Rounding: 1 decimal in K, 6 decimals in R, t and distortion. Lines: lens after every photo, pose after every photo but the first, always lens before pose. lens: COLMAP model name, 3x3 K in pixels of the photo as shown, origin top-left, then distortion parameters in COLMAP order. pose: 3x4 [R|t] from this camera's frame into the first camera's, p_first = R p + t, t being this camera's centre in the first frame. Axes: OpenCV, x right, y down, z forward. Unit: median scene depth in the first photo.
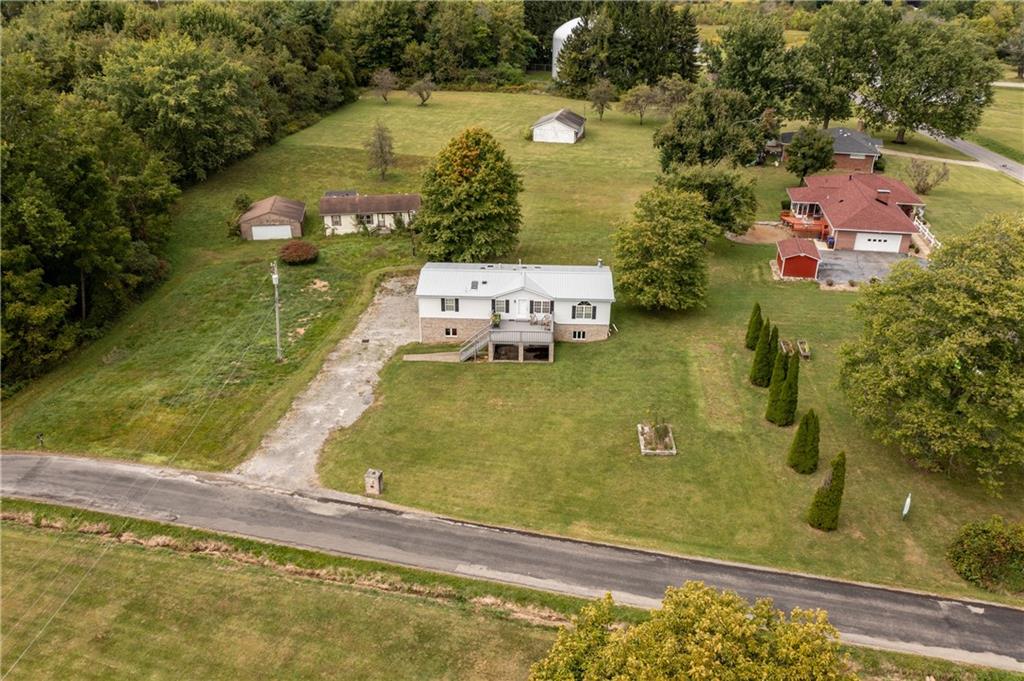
lens RADIAL K [[818.5, 0, 511.8], [0, 818.5, 343.9], [0, 0, 1]] dist [-0.002040, 0.013511]
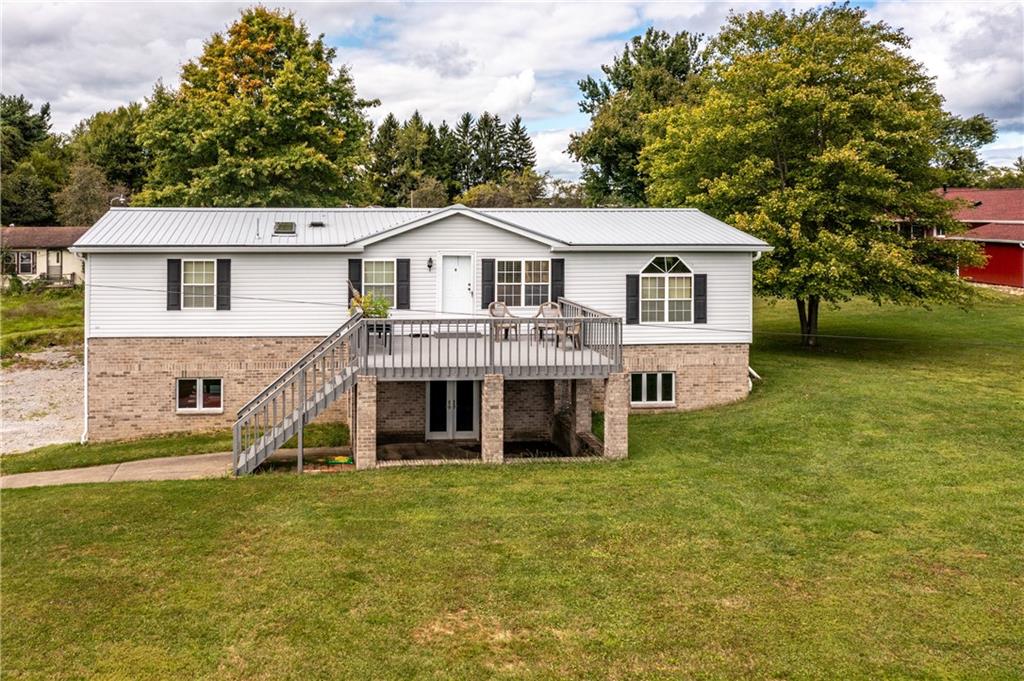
lens RADIAL K [[857.2, 0, 367.1], [0, 857.2, 208.2], [0, 0, 1]] dist [0.000274, 0.004037]
pose [[0.993657, -0.002517, 0.112427, -0.050500], [0.052995, 0.892259, -0.448404, 0.062388], [-0.099185, 0.451517, 0.886732, 0.711436]]
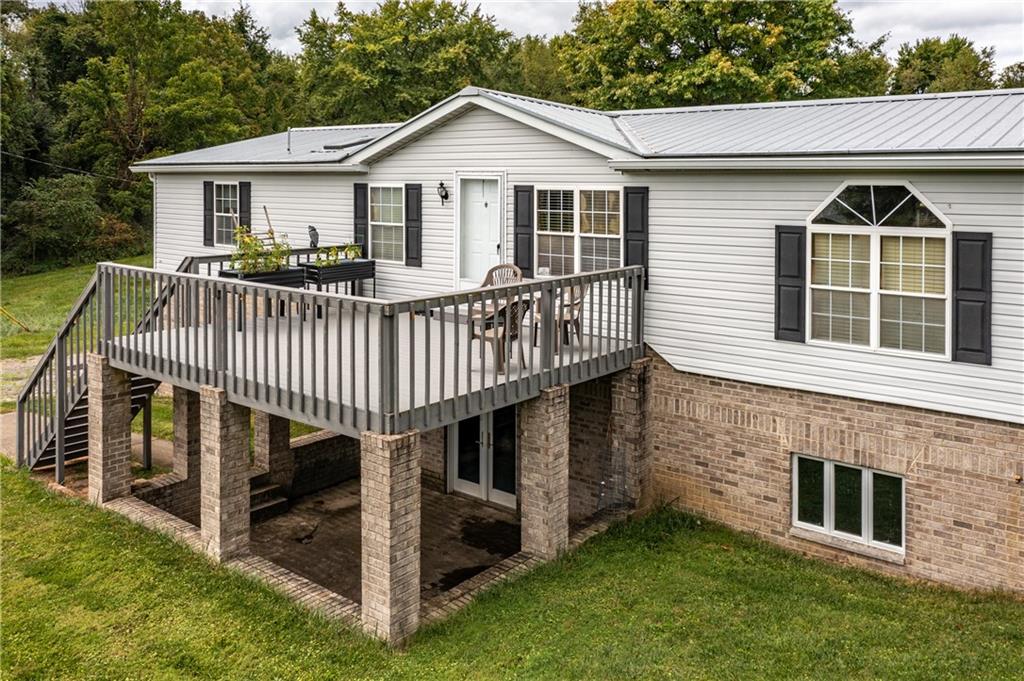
lens RADIAL K [[851.9, 0, 511.2], [0, 851.9, 174.2], [0, 0, 1]] dist [-0.000706, -0.002899]
pose [[0.805288, -0.004318, -0.592868, 0.116141], [-0.262977, 0.893622, -0.363708, 0.004662], [0.531371, 0.448800, 0.718487, 0.859786]]
